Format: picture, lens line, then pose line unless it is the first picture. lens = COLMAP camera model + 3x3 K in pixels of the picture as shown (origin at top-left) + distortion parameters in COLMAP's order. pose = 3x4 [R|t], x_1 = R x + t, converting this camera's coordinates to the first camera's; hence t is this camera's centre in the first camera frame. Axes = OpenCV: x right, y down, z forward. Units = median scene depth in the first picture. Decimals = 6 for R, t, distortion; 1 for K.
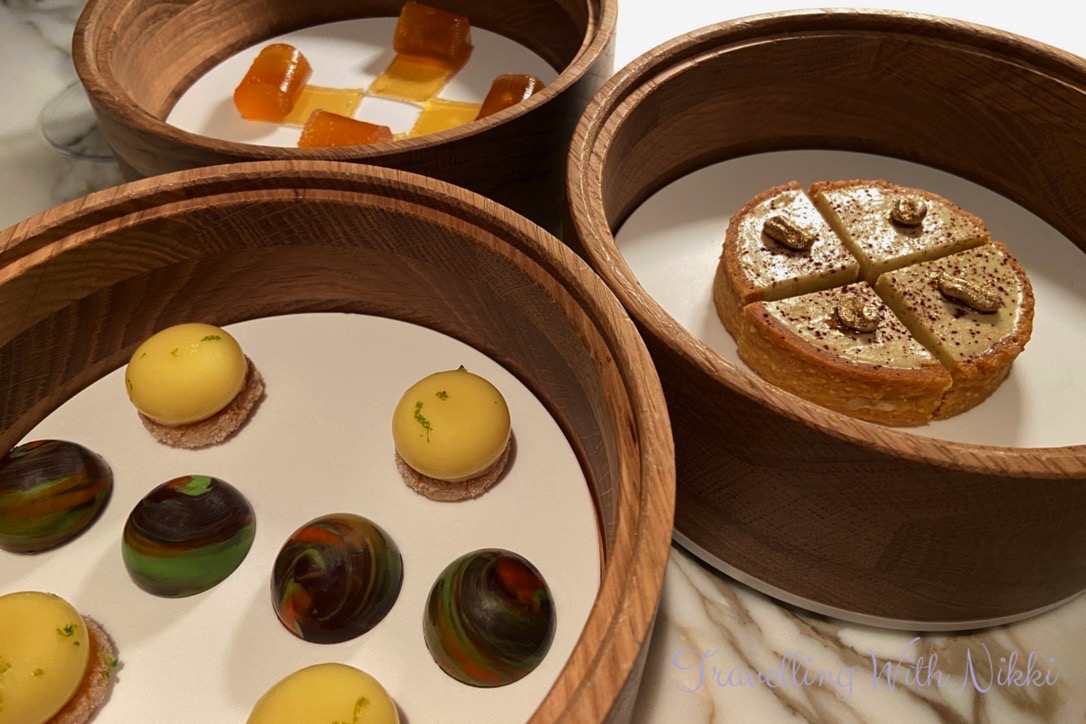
lens RADIAL K [[736.4, 0, 540.6], [0, 736.4, 332.4], [0, 0, 1]] dist [0.063853, -0.129850]
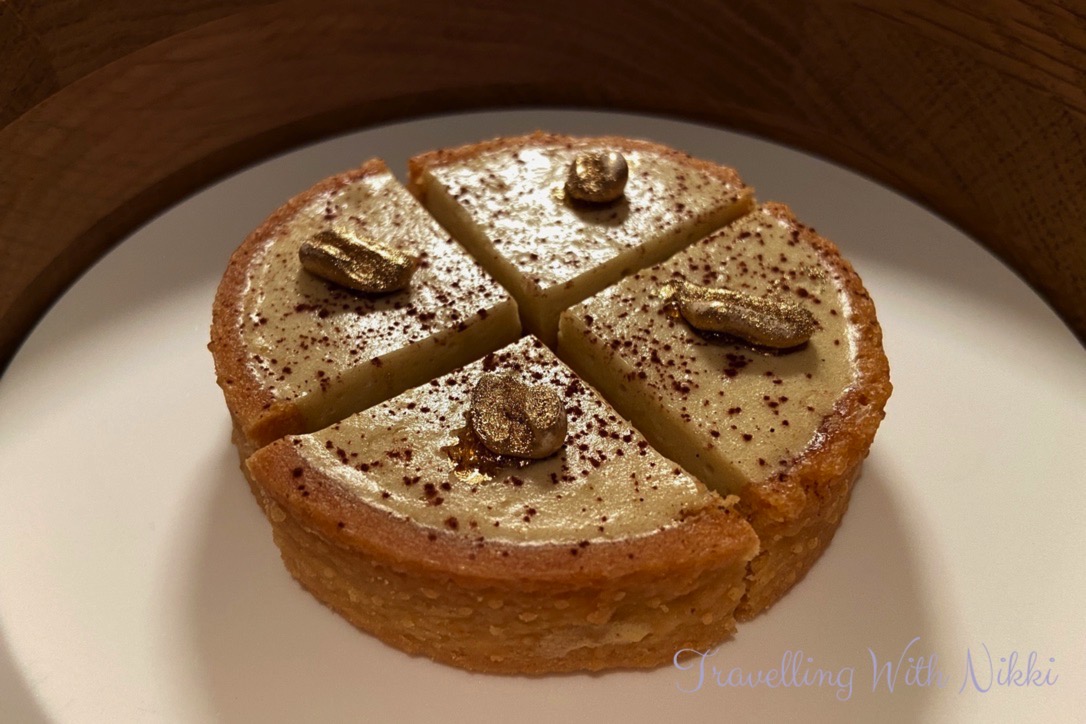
lens RADIAL K [[836.7, 0, 543.0], [0, 836.7, 362.0], [0, 0, 1]] dist [0.004296, -0.010655]
pose [[0.940072, -0.207067, 0.270902, 0.318804], [0.227619, 0.972643, -0.046422, -0.029481], [-0.253879, 0.105302, 0.961487, 0.543104]]
